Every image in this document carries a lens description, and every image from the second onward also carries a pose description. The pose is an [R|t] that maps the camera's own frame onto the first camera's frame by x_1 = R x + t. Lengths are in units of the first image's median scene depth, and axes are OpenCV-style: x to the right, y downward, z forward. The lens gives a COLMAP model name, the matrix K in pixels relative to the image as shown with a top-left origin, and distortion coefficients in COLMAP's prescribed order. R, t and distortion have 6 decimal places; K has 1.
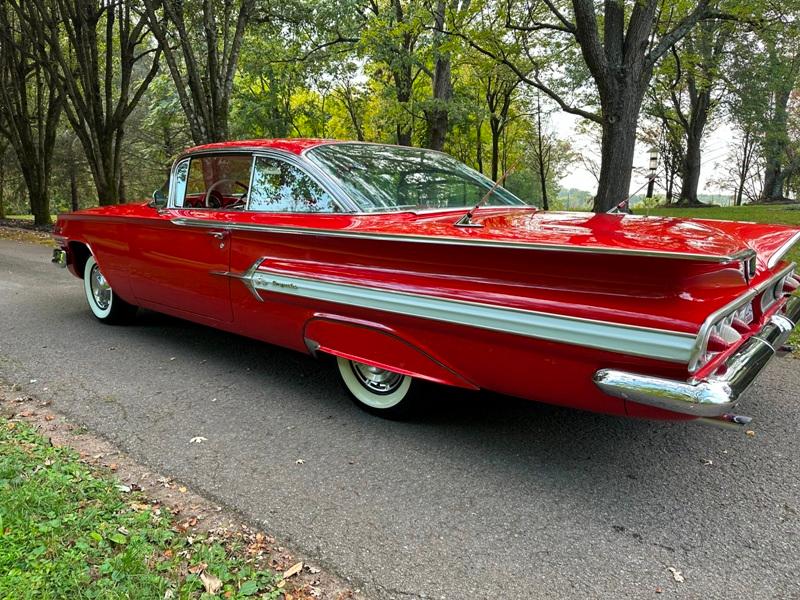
lens RADIAL K [[565.1, 0, 400.8], [0, 565.1, 292.4], [0, 0, 1]] dist [0.011561, -0.010622]
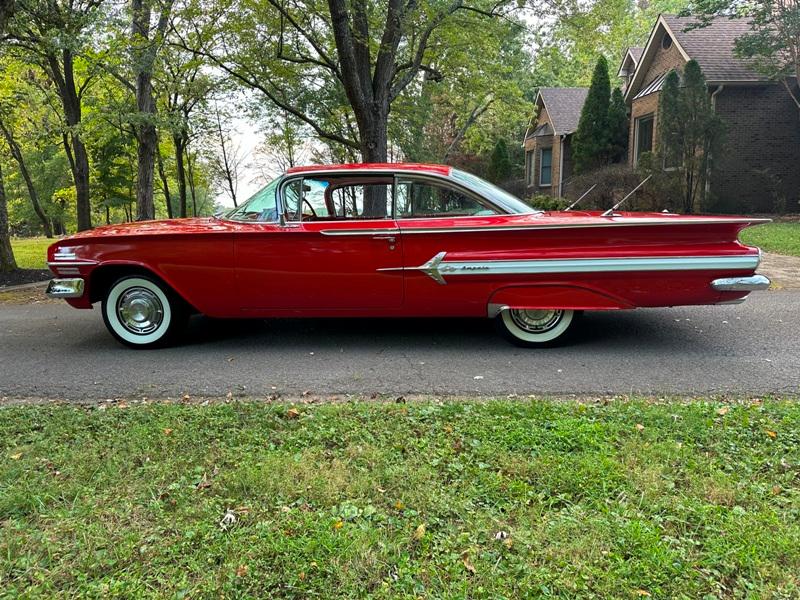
lens RADIAL K [[565.1, 0, 401.4], [0, 565.1, 296.8], [0, 0, 1]] dist [0.011561, -0.010622]
pose [[0.821664, -0.115592, 0.558128, -1.044712], [0.127306, 0.991701, 0.017971, 0.007942], [-0.555573, 0.056287, 0.829560, -0.059835]]
